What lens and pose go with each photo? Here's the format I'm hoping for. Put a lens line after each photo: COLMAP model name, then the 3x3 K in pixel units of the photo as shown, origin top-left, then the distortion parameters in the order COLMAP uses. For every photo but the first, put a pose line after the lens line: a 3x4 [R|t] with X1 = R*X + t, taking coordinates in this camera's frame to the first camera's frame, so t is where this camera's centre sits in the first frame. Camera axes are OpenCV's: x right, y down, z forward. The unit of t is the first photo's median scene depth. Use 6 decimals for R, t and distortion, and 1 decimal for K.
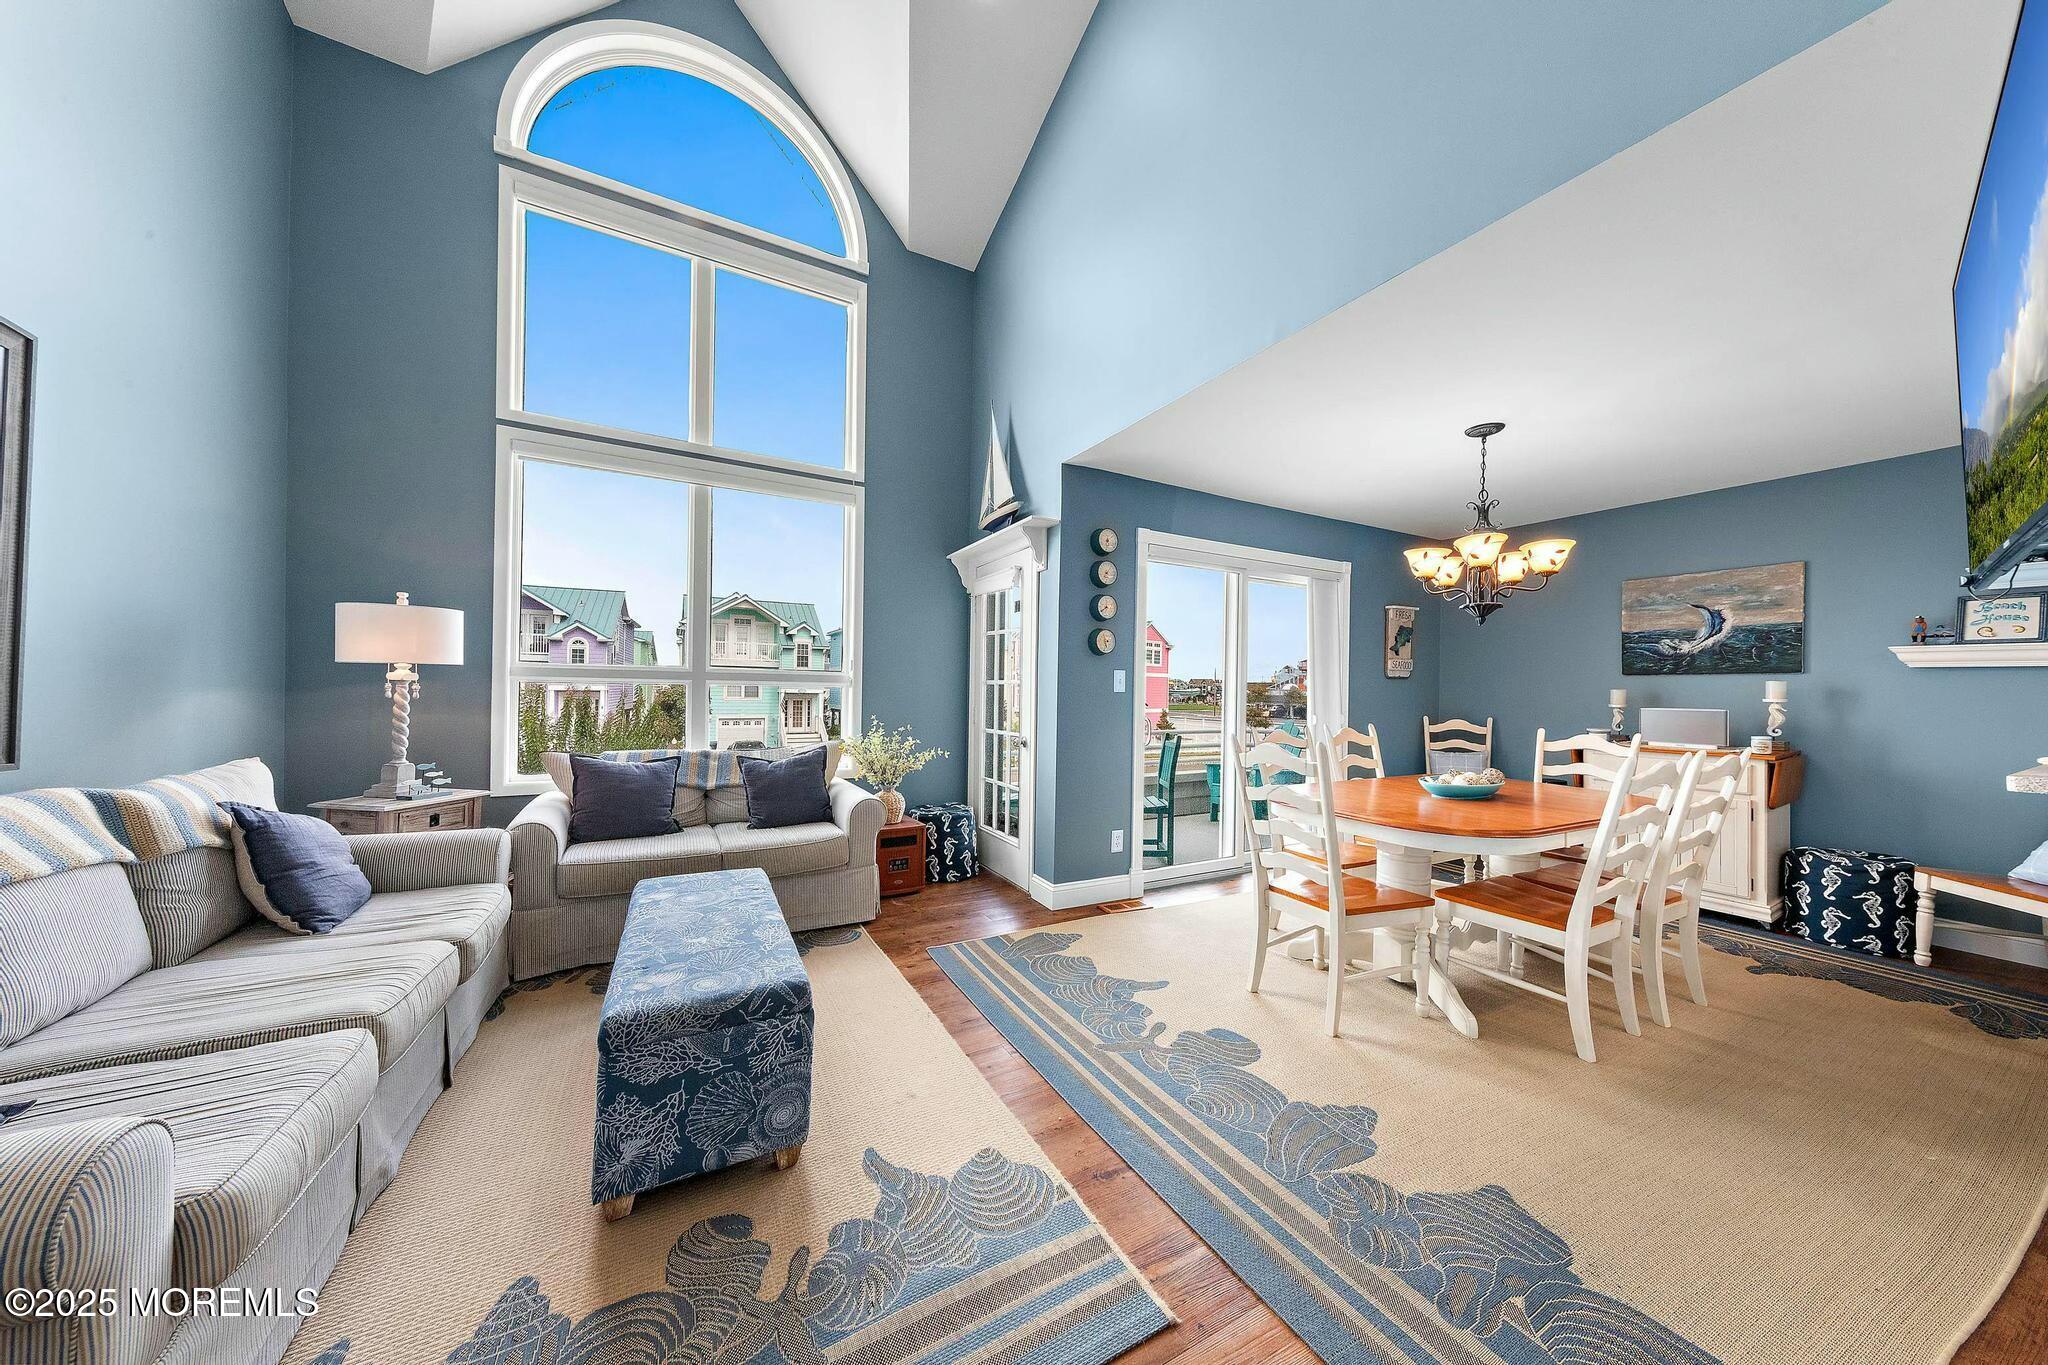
lens RADIAL K [[653.7, 0, 1026.7], [0, 653.7, 687.4], [0, 0, 1]] dist [0.007574, -0.000394]
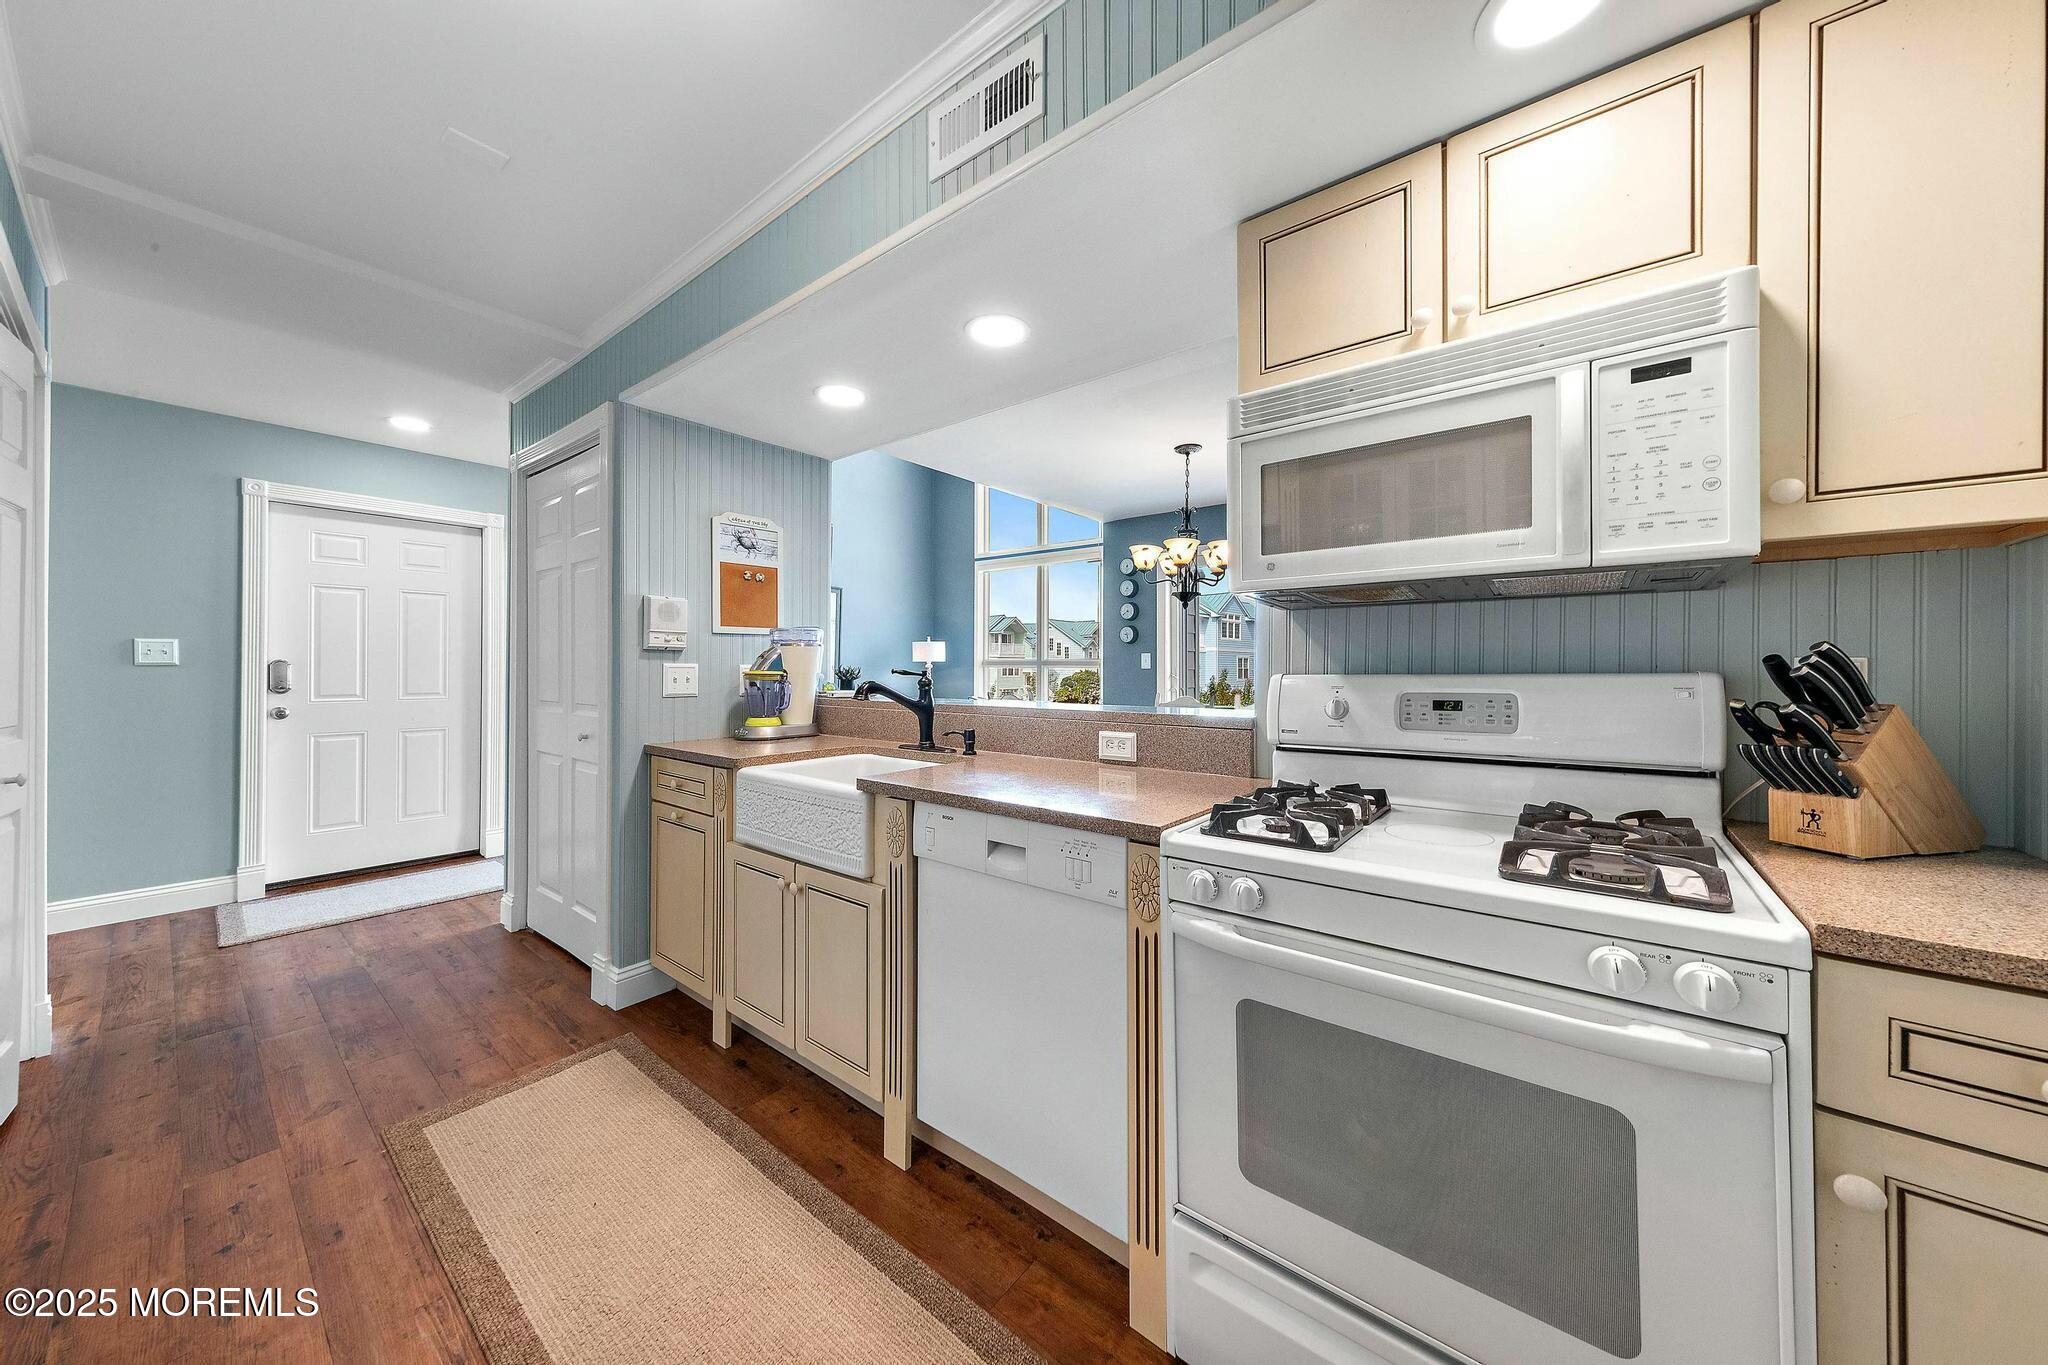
lens RADIAL K [[692.1, 0, 1031.1], [0, 692.1, 661.3], [0, 0, 1]] dist [0.009810, 0.000169]
pose [[0.383288, -0.023216, -0.923337, 1.633386], [0.005737, 0.999725, -0.022755, 0.027397], [0.923611, 0.003424, 0.383316, 0.226783]]
